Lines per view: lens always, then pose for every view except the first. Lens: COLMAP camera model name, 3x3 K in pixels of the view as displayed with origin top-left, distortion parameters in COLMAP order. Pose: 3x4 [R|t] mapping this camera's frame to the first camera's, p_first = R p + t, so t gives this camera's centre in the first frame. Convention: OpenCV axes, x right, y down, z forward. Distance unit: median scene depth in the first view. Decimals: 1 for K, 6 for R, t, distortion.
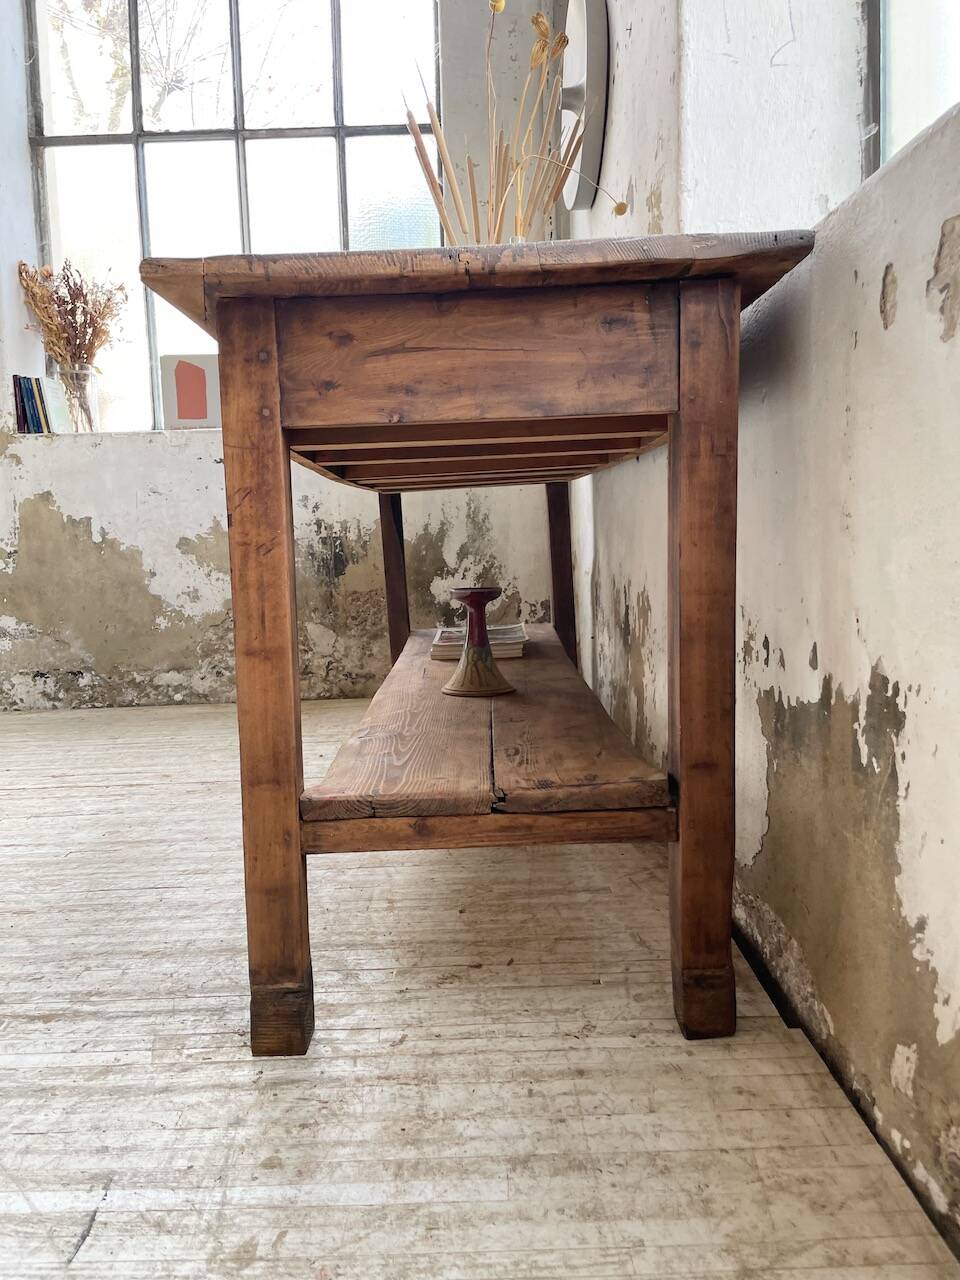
lens RADIAL K [[971.0, 0, 466.1], [0, 971.0, 622.0], [0, 0, 1]] dist [0.091331, -0.124361]
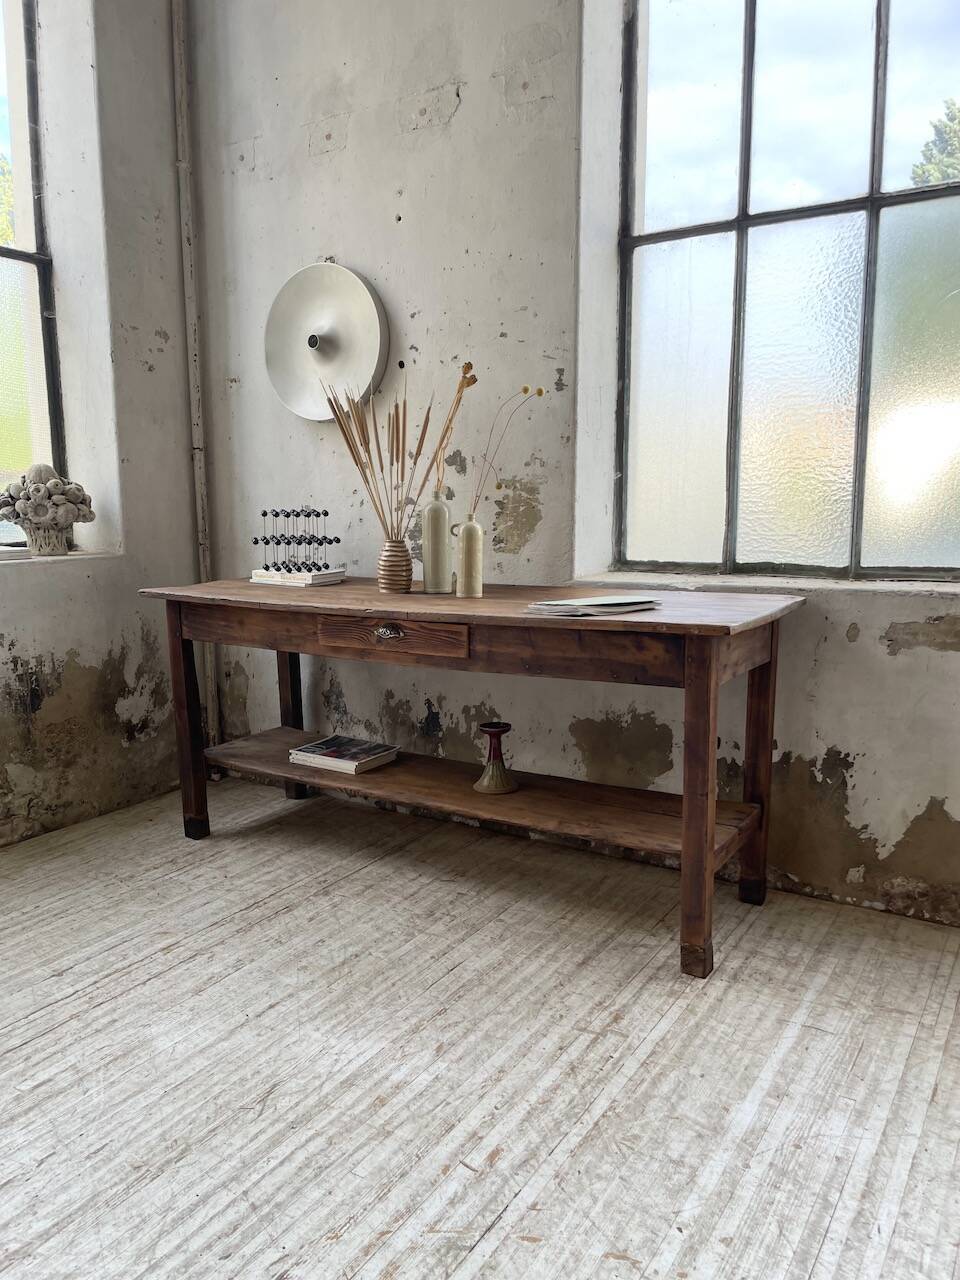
lens RADIAL K [[971.0, 0, 467.3], [0, 971.0, 641.9], [0, 0, 1]] dist [0.091331, -0.124361]
pose [[0.531921, -0.095056, 0.841442, -1.130506], [0.071502, 0.995173, 0.067222, -0.236812], [-0.843770, 0.024408, 0.536150, 0.143133]]
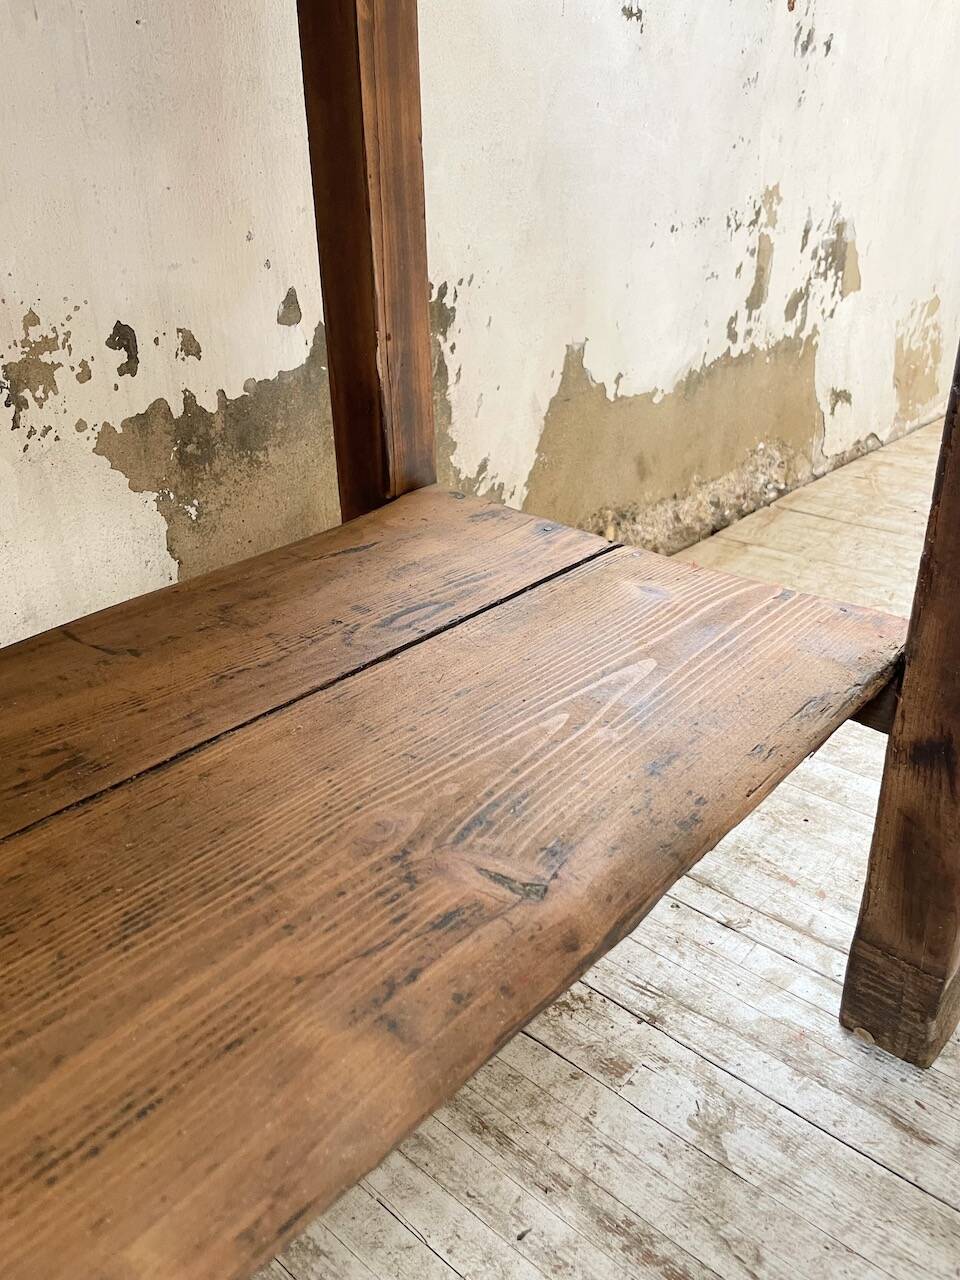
lens RADIAL K [[971.0, 0, 490.3], [0, 971.0, 628.6], [0, 0, 1]] dist [0.091331, -0.124361]
pose [[-0.749335, -0.241653, 0.616523, -0.163773], [0.104321, 0.876329, 0.470281, -0.047834], [-0.653922, 0.416714, -0.631455, 0.759770]]
